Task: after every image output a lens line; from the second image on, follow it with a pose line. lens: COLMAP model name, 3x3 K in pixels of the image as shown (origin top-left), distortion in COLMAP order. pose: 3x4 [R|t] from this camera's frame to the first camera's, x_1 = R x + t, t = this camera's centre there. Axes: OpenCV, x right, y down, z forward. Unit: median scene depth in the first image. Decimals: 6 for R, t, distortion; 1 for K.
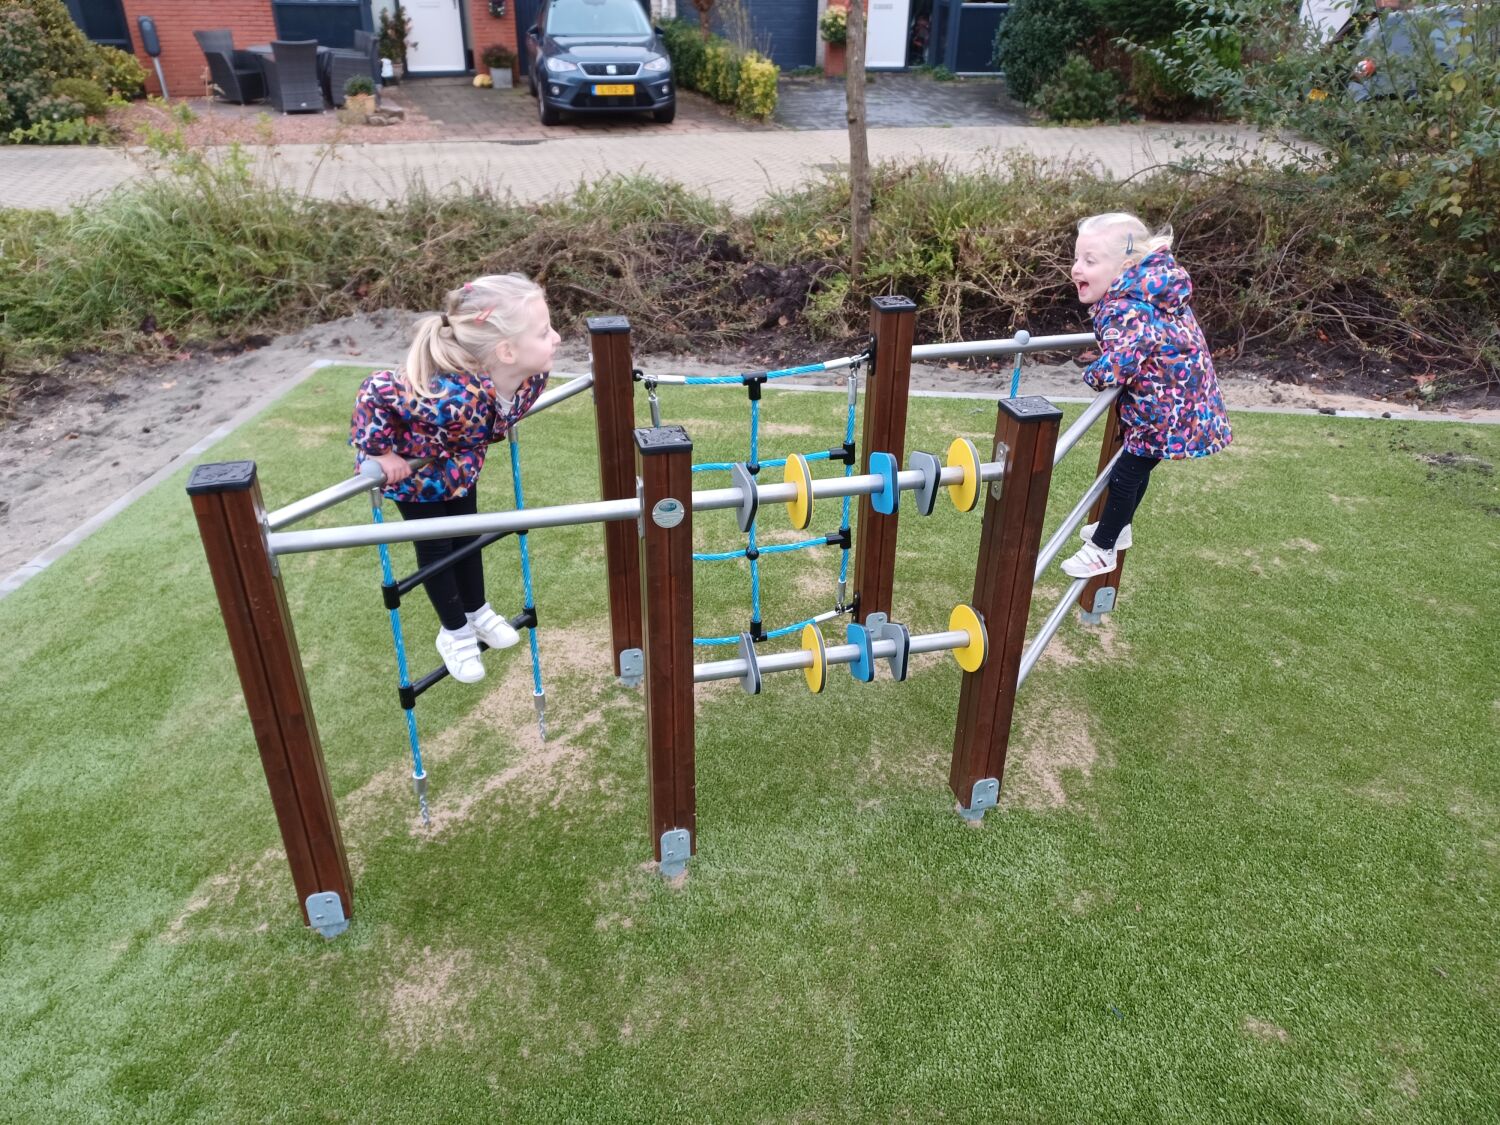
lens RADIAL K [[1087.8, 0, 758.7], [0, 1087.8, 558.0], [0, 0, 1]] dist [0.040838, -0.023591]
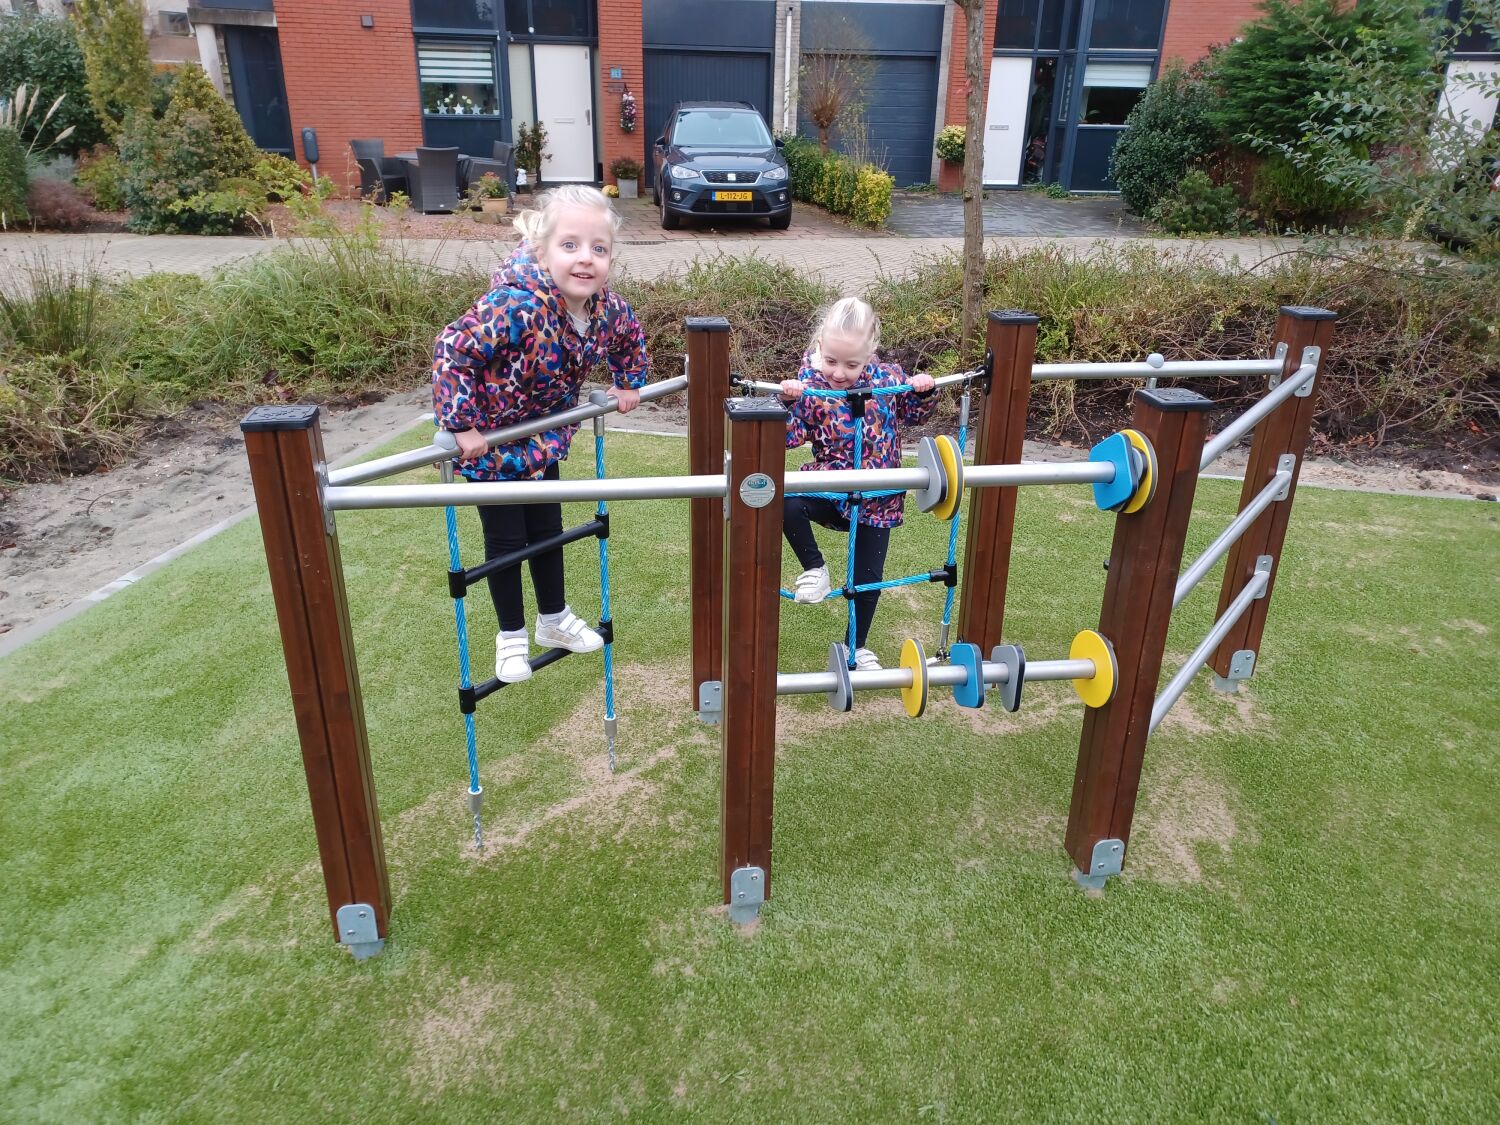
lens RADIAL K [[1087.8, 0, 758.9], [0, 1087.8, 561.1], [0, 0, 1]] dist [0.040838, -0.023591]
pose [[0.995008, 0.042865, -0.090117, 0.000709], [-0.051383, 0.994204, -0.094436, 0.069227], [0.085547, 0.098595, 0.991444, 0.080218]]
